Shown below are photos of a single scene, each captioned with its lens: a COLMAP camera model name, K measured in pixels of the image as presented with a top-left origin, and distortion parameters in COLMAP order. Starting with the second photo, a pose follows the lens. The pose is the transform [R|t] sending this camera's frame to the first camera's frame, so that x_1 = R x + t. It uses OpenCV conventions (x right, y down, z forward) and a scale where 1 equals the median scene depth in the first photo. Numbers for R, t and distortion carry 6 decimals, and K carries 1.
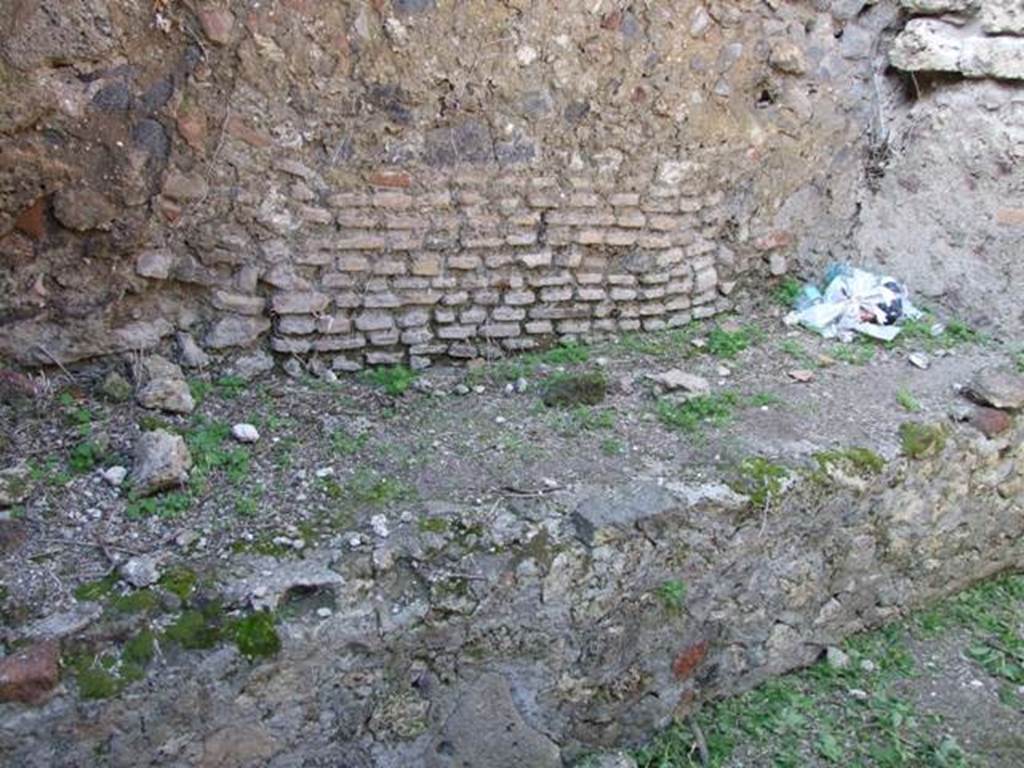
lens RADIAL K [[840.7, 0, 516.2], [0, 840.7, 381.5], [0, 0, 1]] dist [-0.053772, 0.037044]
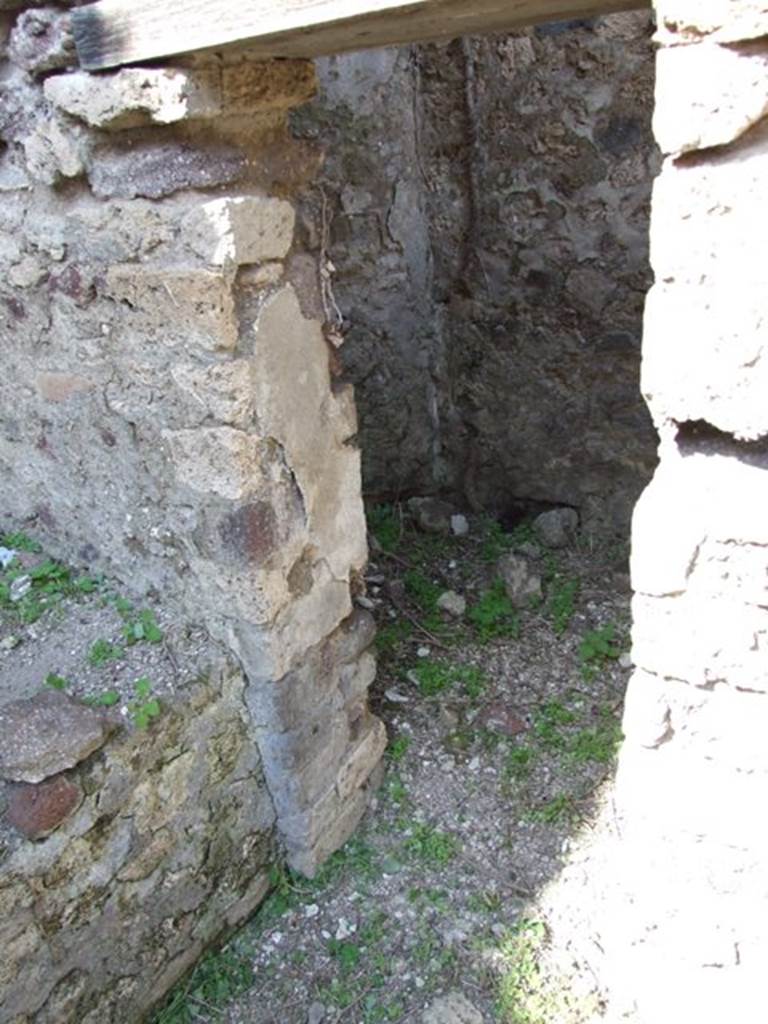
lens RADIAL K [[840.7, 0, 375.3], [0, 840.7, 514.3], [0, 0, 1]] dist [-0.053772, 0.037044]
pose [[0.874818, -0.291735, 0.386760, 0.545852], [0.263654, 0.956470, 0.125106, -0.127925], [-0.406422, -0.007474, 0.913655, 0.374157]]
